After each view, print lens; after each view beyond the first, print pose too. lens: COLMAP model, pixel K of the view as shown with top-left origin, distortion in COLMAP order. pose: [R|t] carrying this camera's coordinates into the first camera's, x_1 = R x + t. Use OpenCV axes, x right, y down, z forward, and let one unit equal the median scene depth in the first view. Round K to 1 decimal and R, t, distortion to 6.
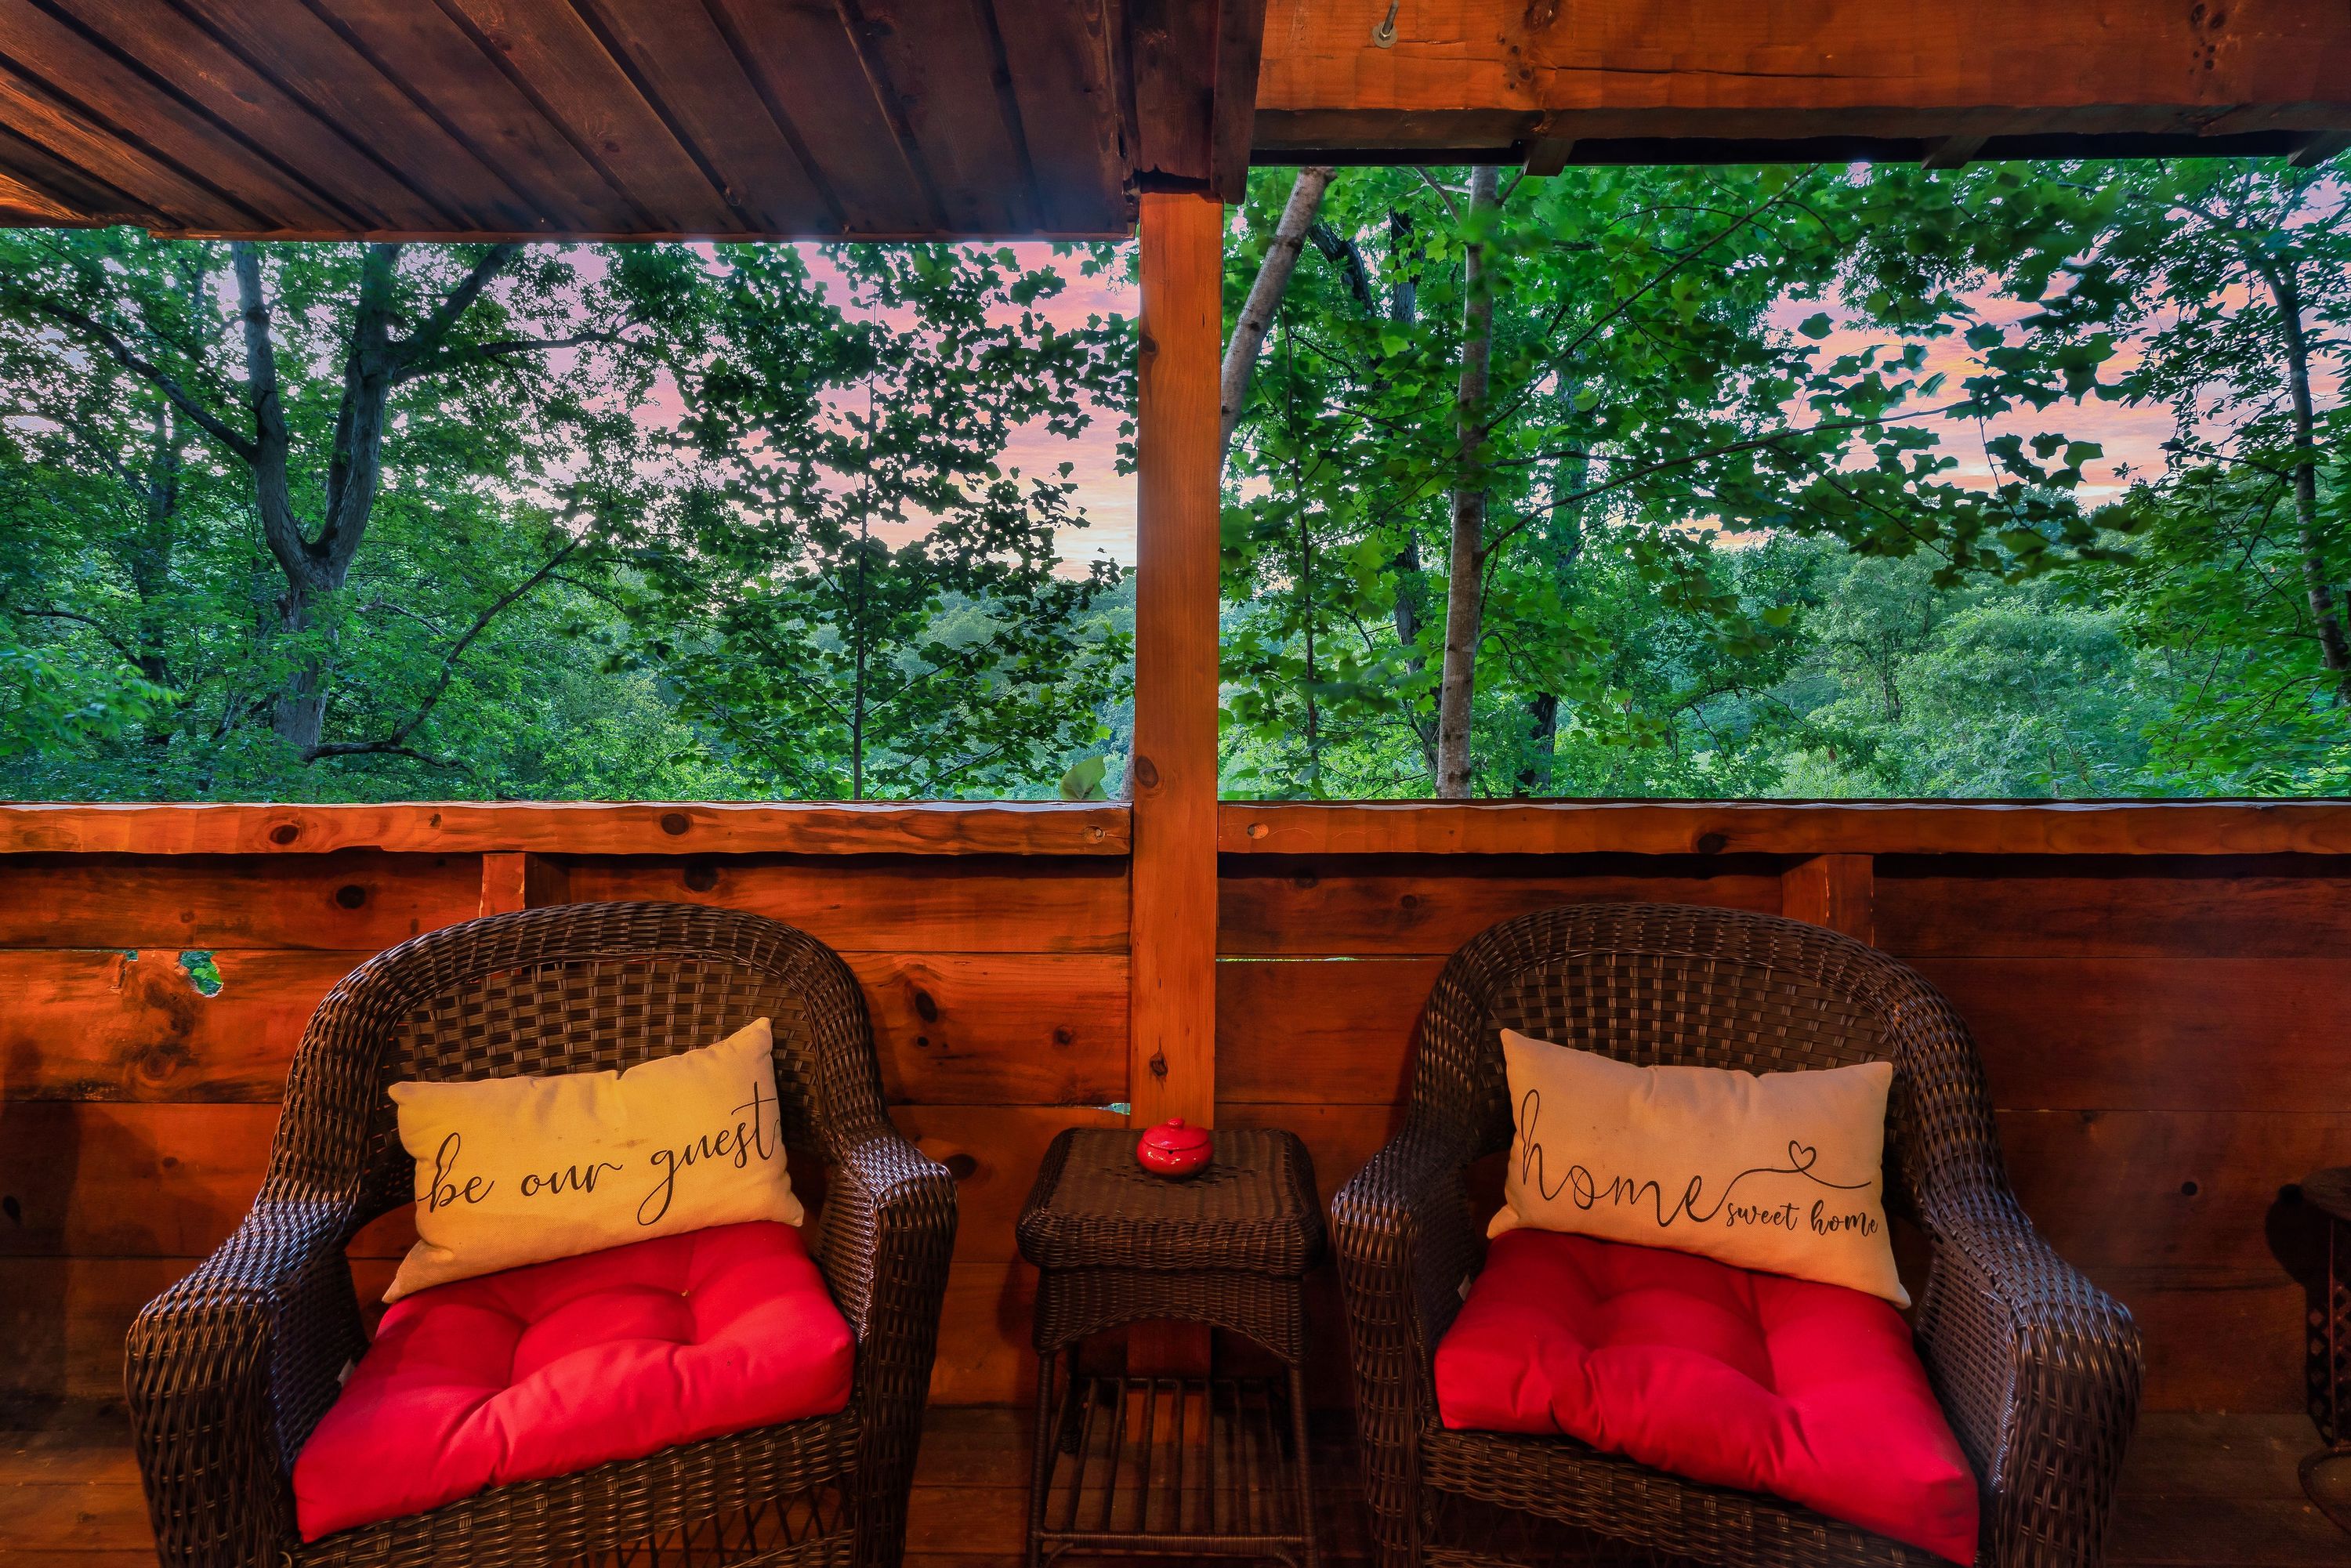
lens RADIAL K [[1069.0, 0, 1157.0], [0, 1069.0, 794.5], [0, 0, 1]] dist [0.001477, 0.000150]
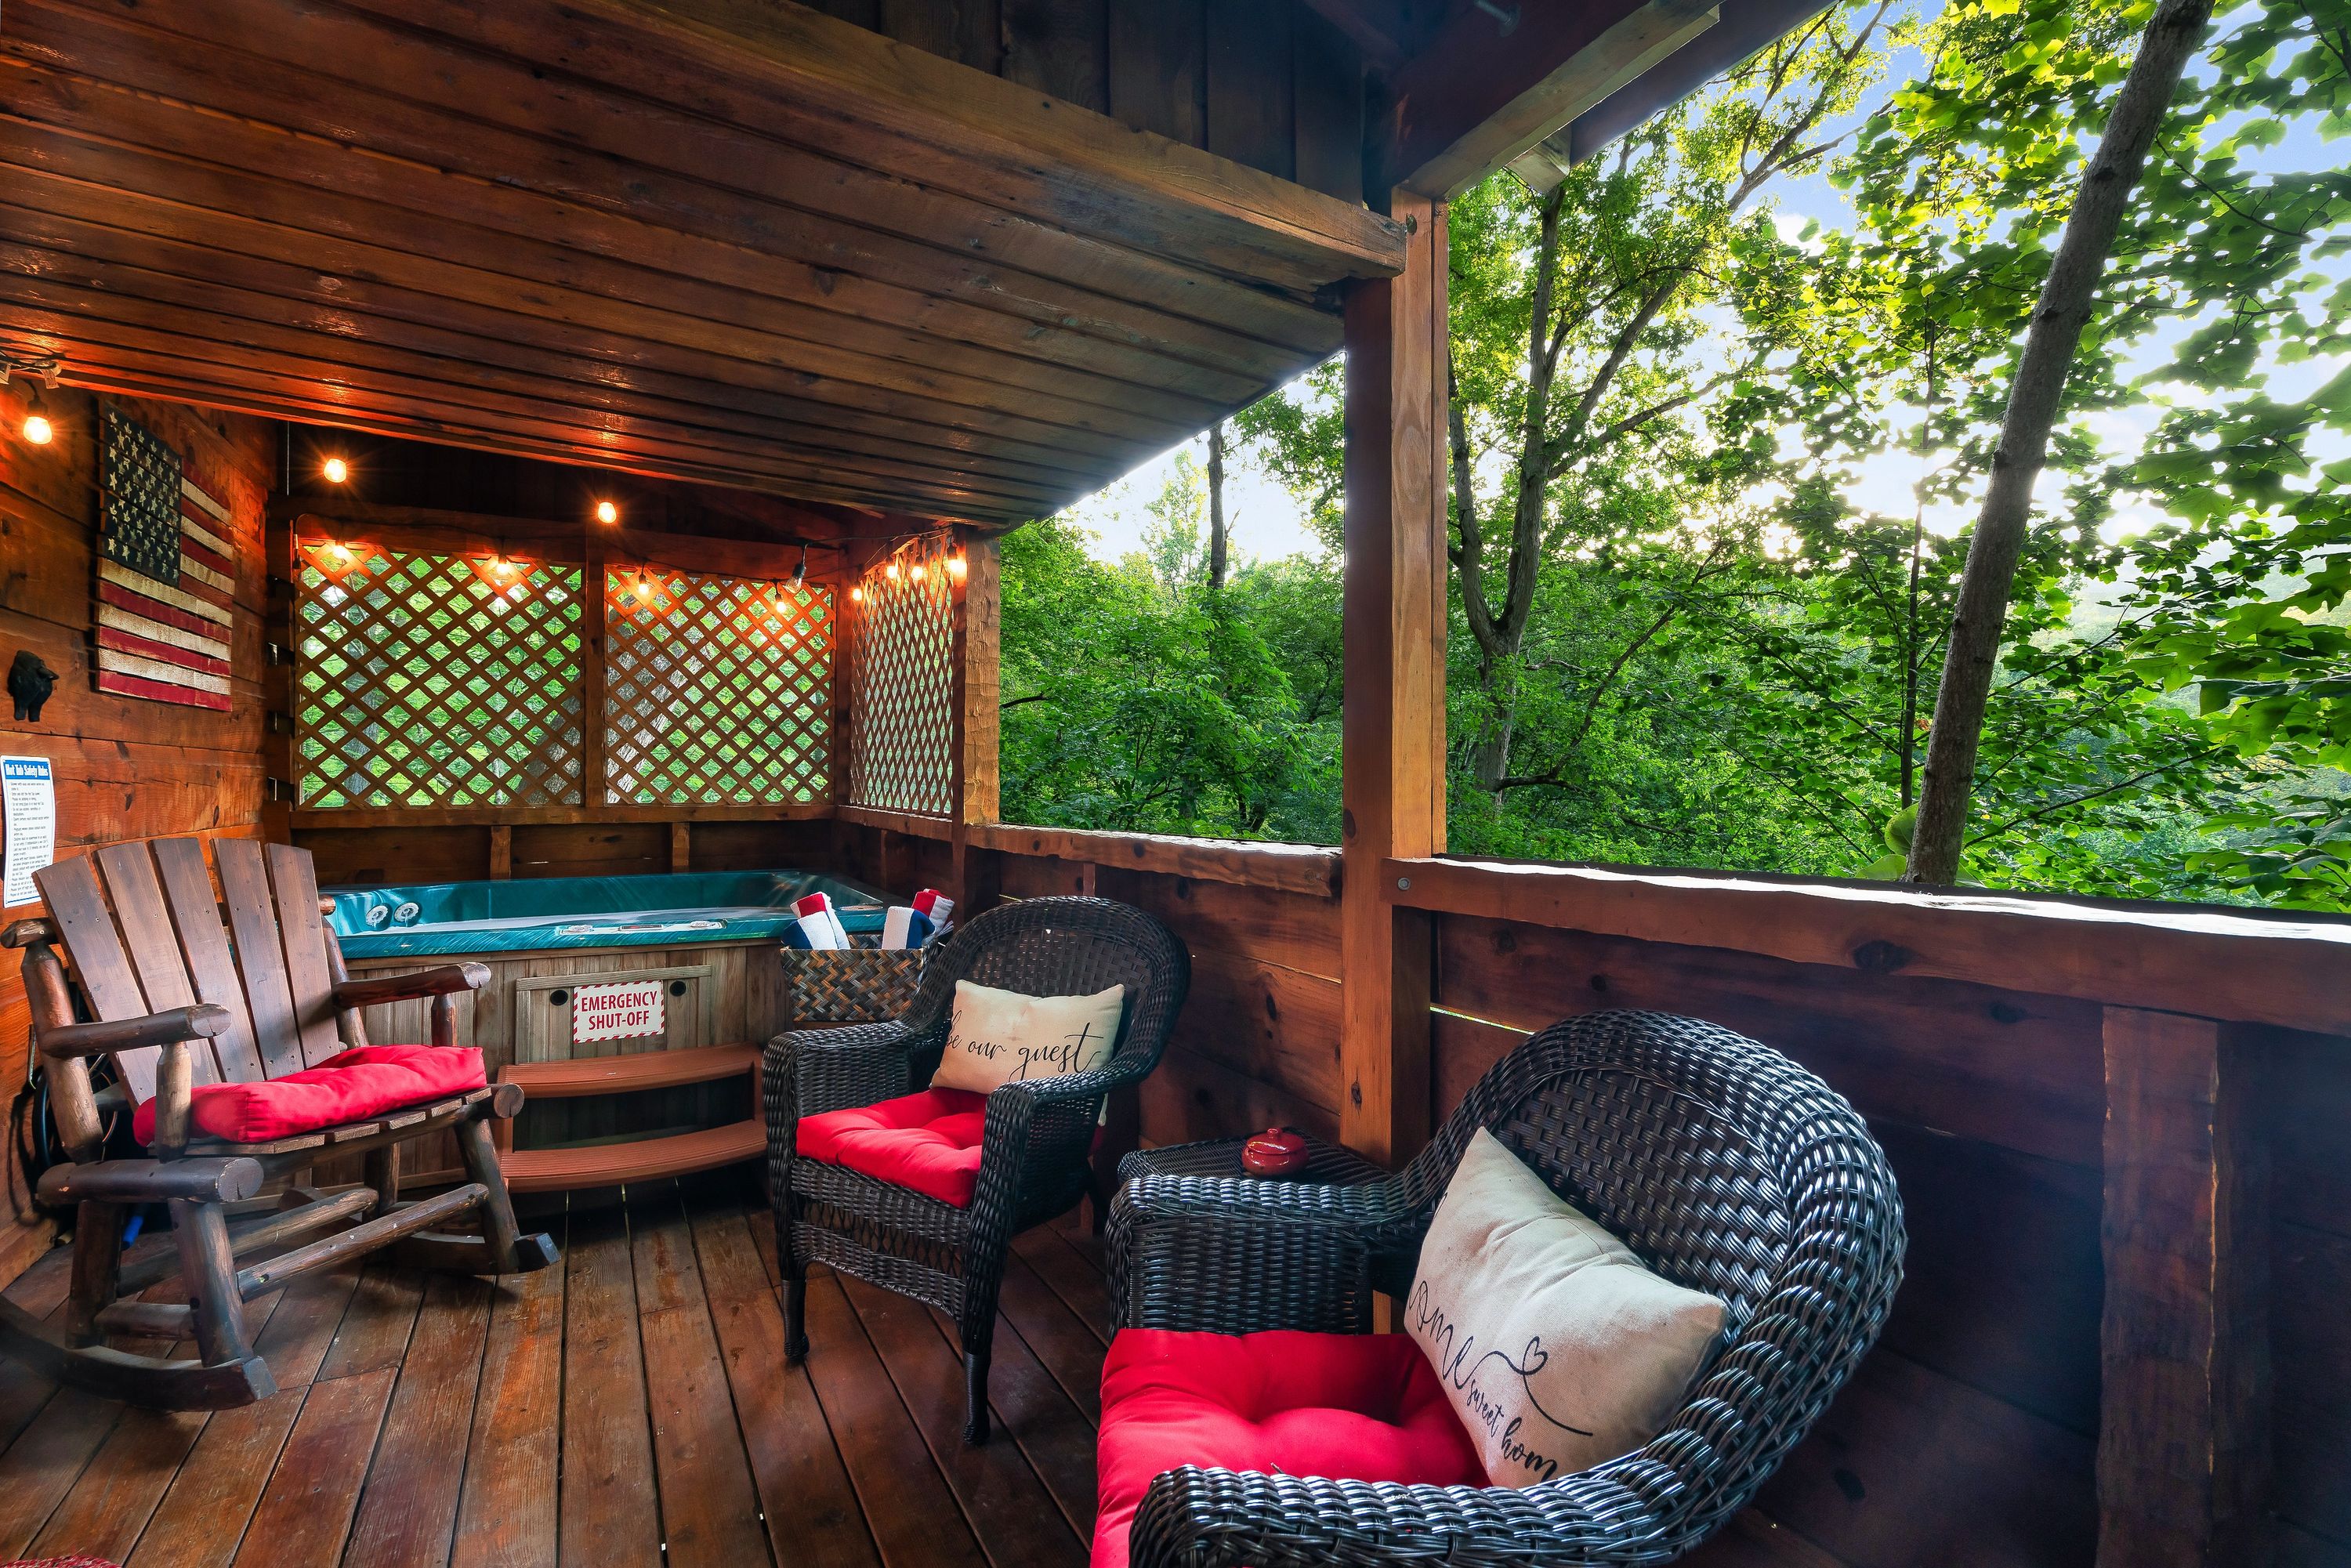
lens RADIAL K [[1069.0, 0, 1157.0], [0, 1069.0, 794.5], [0, 0, 1]] dist [0.001477, 0.000150]
pose [[0.504554, 0.002568, -0.863376, 0.154222], [-0.025968, 0.999588, -0.012202, -0.005977], [0.862989, 0.028577, 0.504413, 0.049020]]
